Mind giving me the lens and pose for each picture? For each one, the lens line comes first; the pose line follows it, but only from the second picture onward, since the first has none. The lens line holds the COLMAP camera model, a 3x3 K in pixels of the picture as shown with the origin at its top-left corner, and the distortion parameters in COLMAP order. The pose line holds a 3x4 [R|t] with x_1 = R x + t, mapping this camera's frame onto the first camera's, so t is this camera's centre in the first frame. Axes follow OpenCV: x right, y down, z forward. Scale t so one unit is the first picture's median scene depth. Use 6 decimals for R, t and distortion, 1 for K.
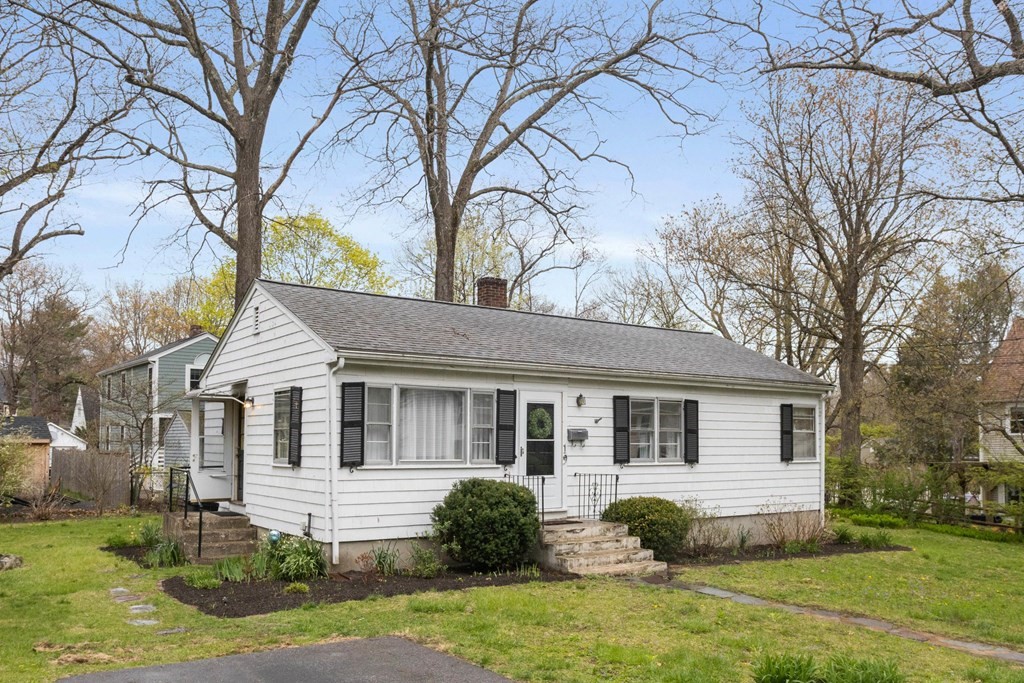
lens RADIAL K [[840.0, 0, 511.5], [0, 840.0, 405.7], [0, 0, 1]] dist [-0.059676, 0.094058]
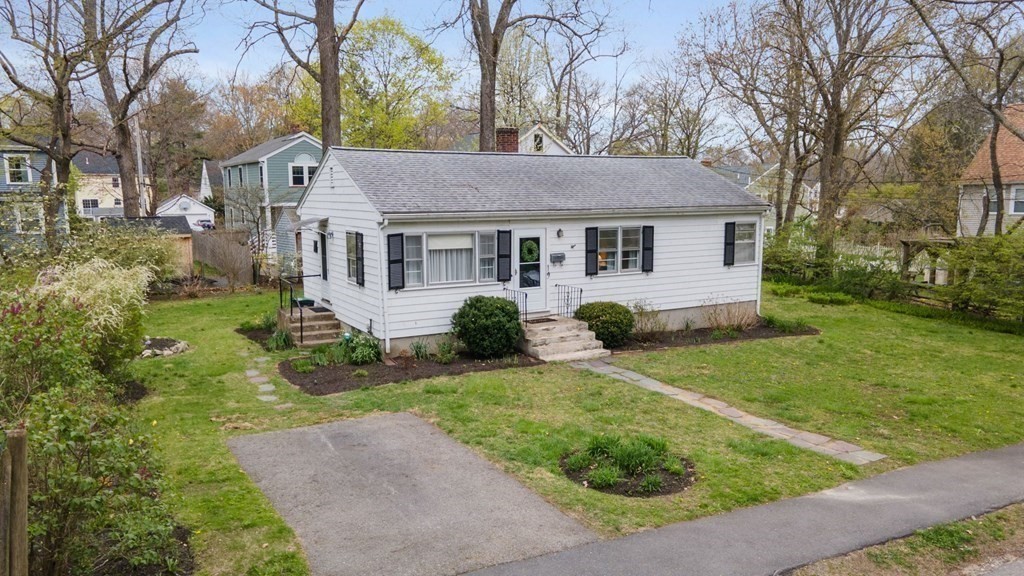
lens RADIAL K [[748.4, 0, 512.0], [0, 748.4, 288.0], [0, 0, 1]] dist [0.032765, -0.000302]
pose [[0.995555, 0.002262, -0.094156, 0.129124], [0.014177, 0.984721, 0.173561, -0.144215], [0.093110, -0.174125, 0.980312, -0.273494]]
